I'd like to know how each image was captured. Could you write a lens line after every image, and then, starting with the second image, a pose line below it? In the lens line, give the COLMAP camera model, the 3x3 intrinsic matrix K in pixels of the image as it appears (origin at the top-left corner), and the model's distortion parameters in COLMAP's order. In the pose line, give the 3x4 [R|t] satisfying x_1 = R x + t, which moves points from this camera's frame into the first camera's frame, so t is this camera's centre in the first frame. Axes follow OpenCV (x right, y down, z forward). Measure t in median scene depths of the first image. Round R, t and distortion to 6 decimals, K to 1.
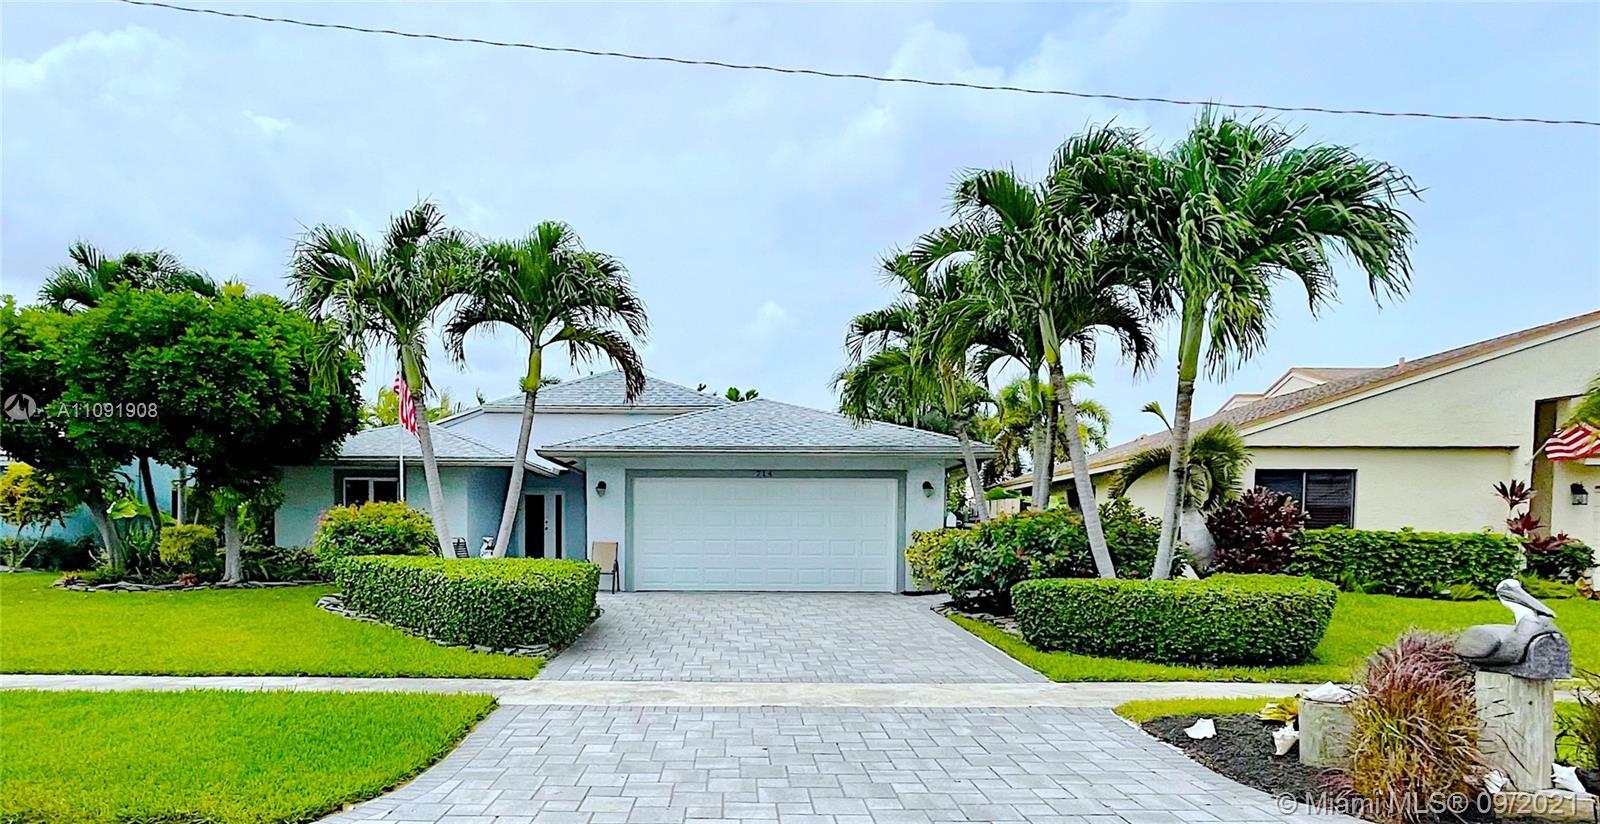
lens RADIAL K [[862.4, 0, 709.3], [0, 862.4, 590.3], [0, 0, 1]] dist [0.004486, 0.000046]
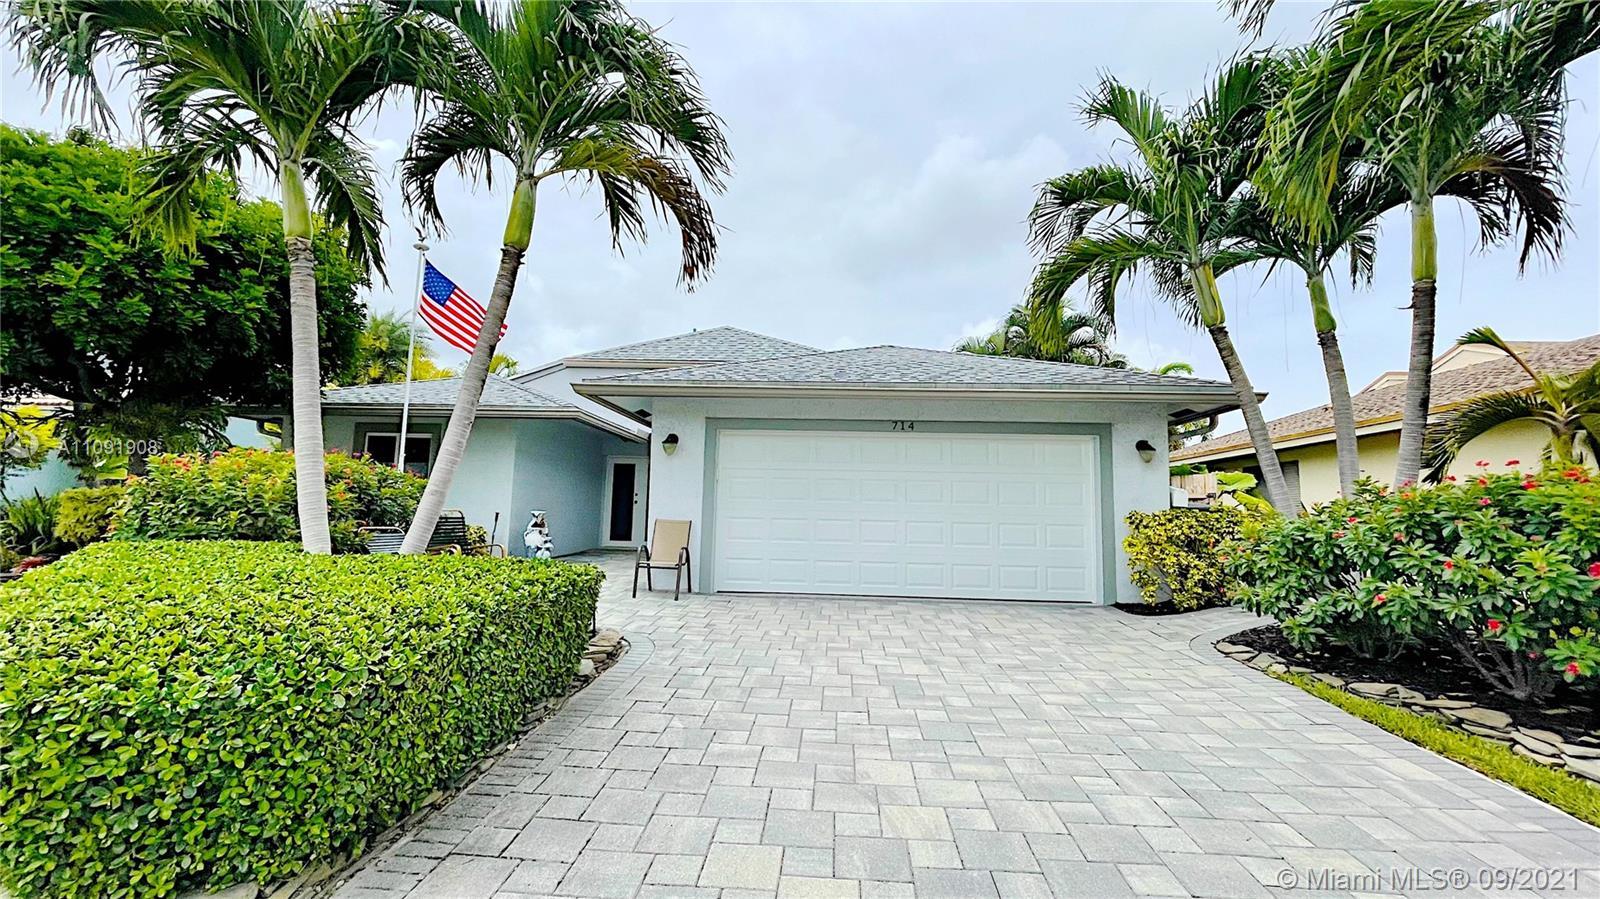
lens RADIAL K [[699.5, 0, 800.0], [0, 699.5, 449.5], [0, 0, 1]] dist [-0.004203, -0.000278]
pose [[0.999364, 0.014791, -0.032446, -0.001591], [-0.019600, 0.987981, -0.153329, -0.033416], [0.029788, 0.153867, 0.987642, 0.530498]]
